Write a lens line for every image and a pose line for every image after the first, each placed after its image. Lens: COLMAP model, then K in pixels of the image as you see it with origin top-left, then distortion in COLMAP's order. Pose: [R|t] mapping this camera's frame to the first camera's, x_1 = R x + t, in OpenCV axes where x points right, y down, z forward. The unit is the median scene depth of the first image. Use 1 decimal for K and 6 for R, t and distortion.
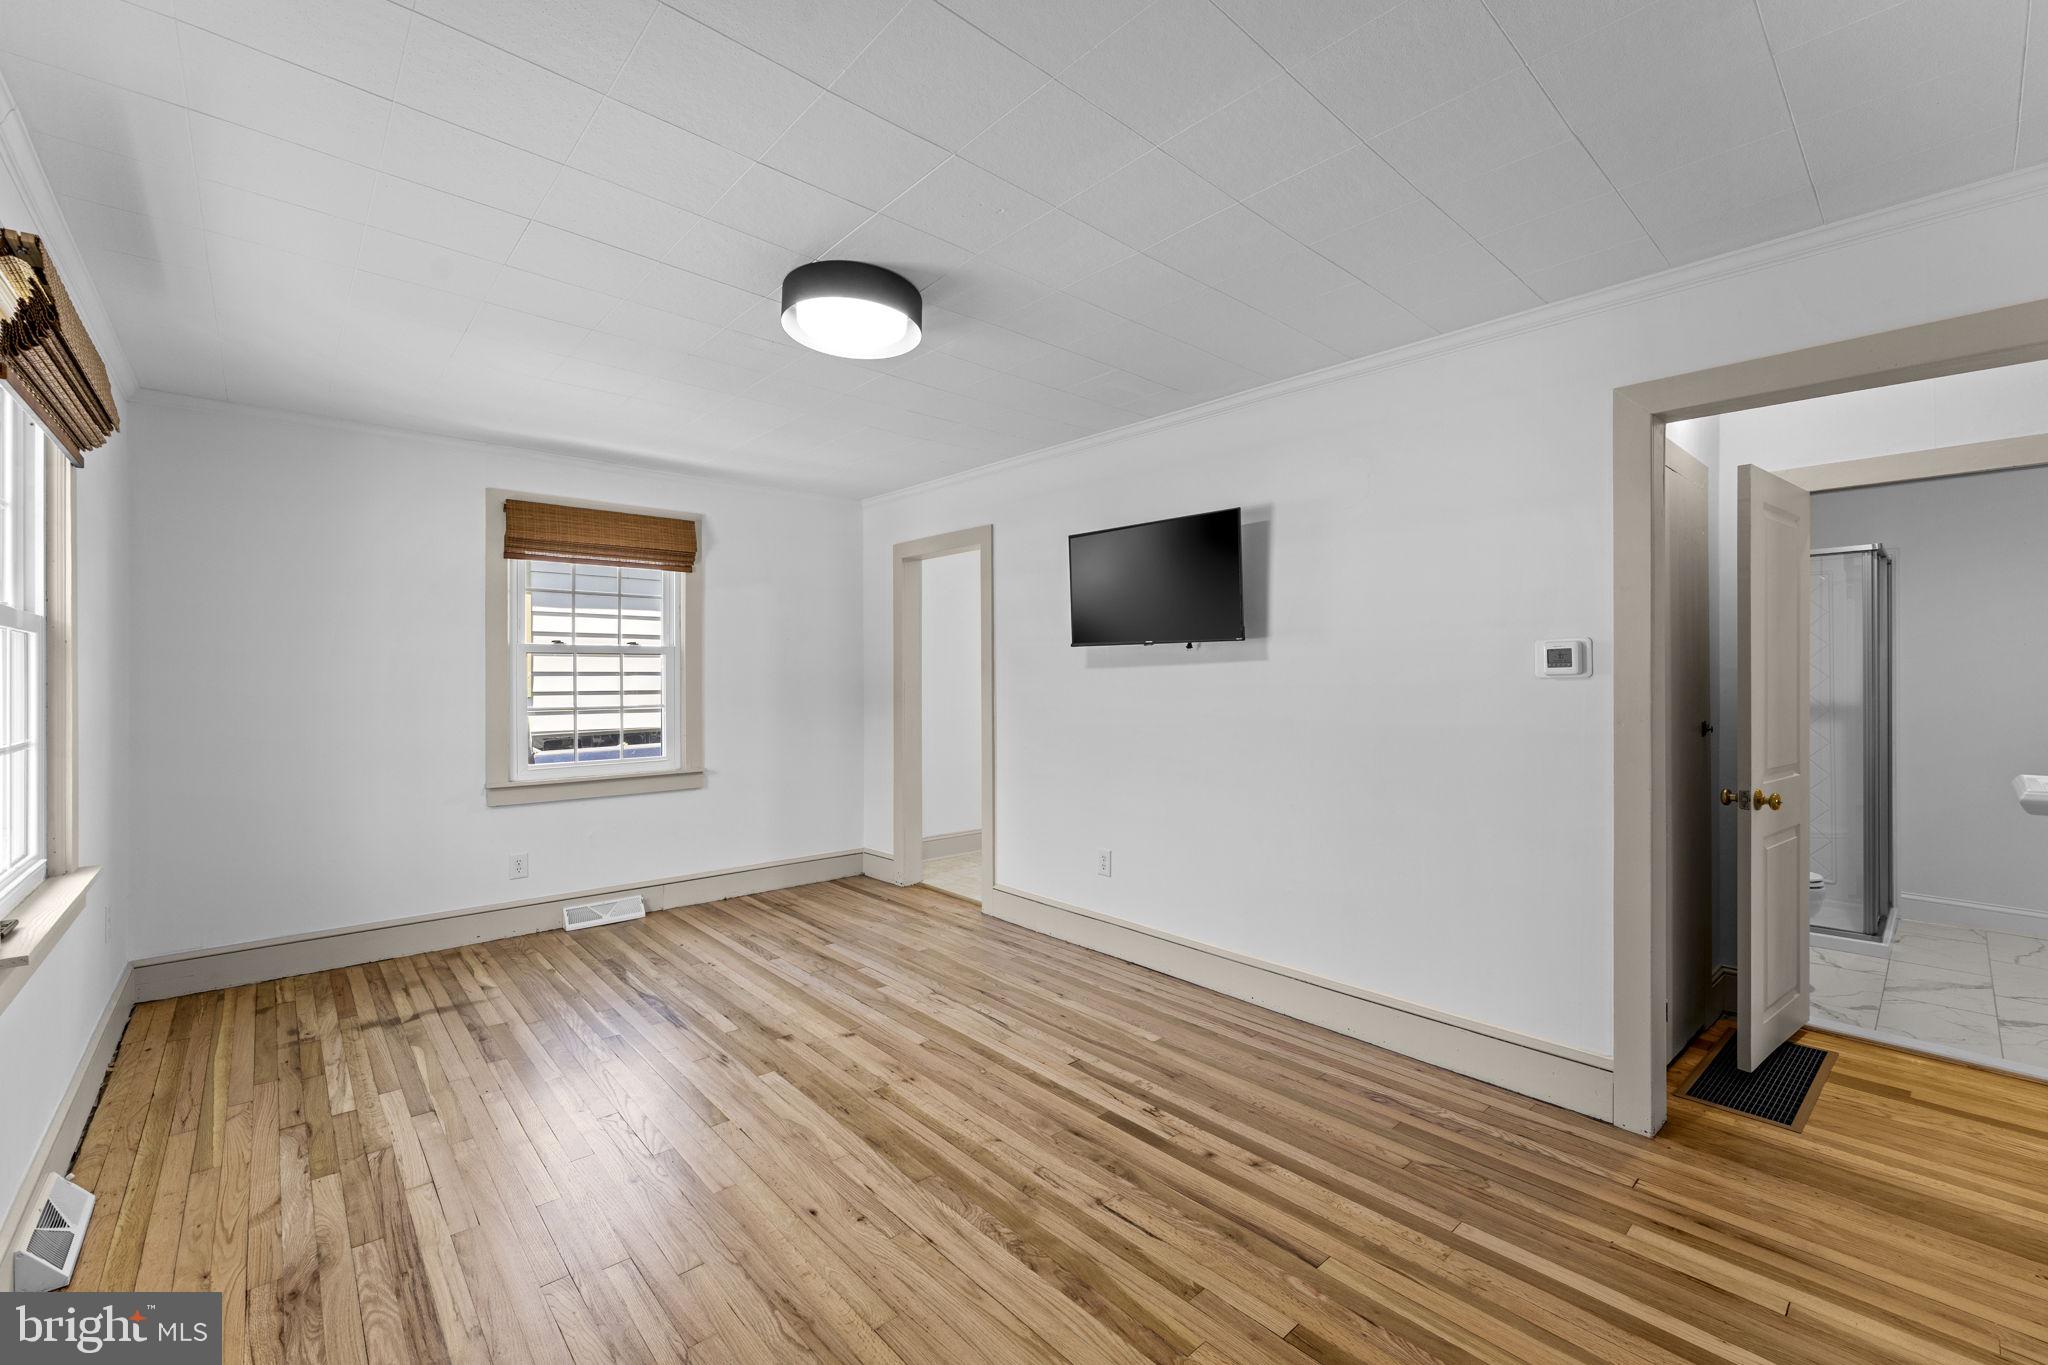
lens RADIAL K [[849.9, 0, 1013.2], [0, 849.9, 657.4], [0, 0, 1]] dist [-0.002045, -0.000020]
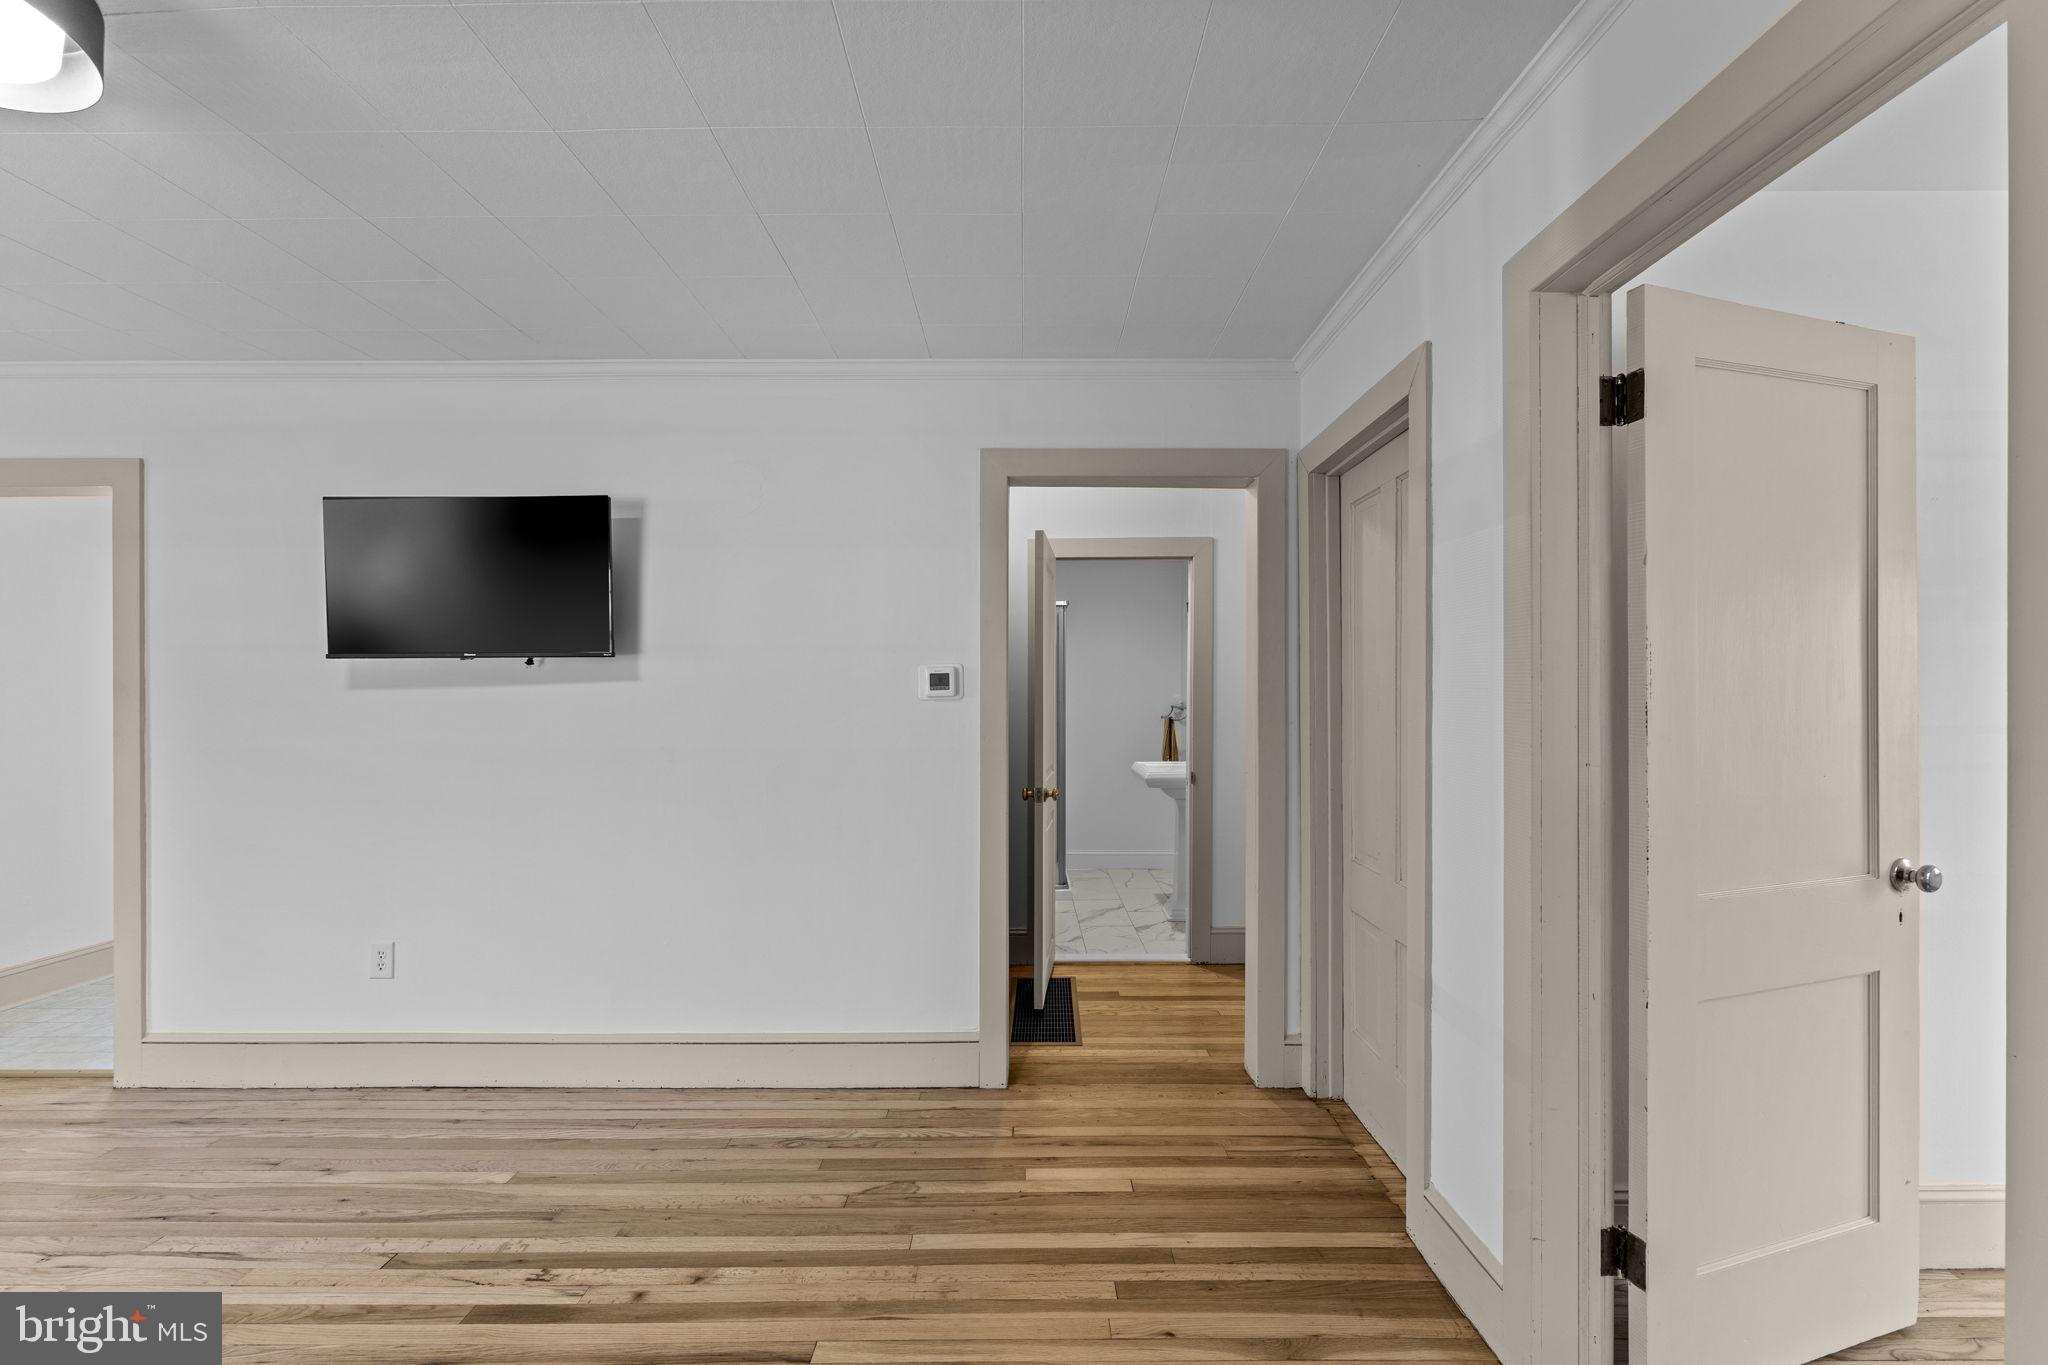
lens RADIAL K [[872.4, 0, 1031.1], [0, 872.4, 681.9], [0, 0, 1]] dist [-0.001210, -0.000044]
pose [[0.662023, 0.008047, 0.749440, -0.116966], [-0.011287, 0.999936, -0.000767, 0.000727], [-0.749398, -0.007951, 0.662072, 0.144281]]
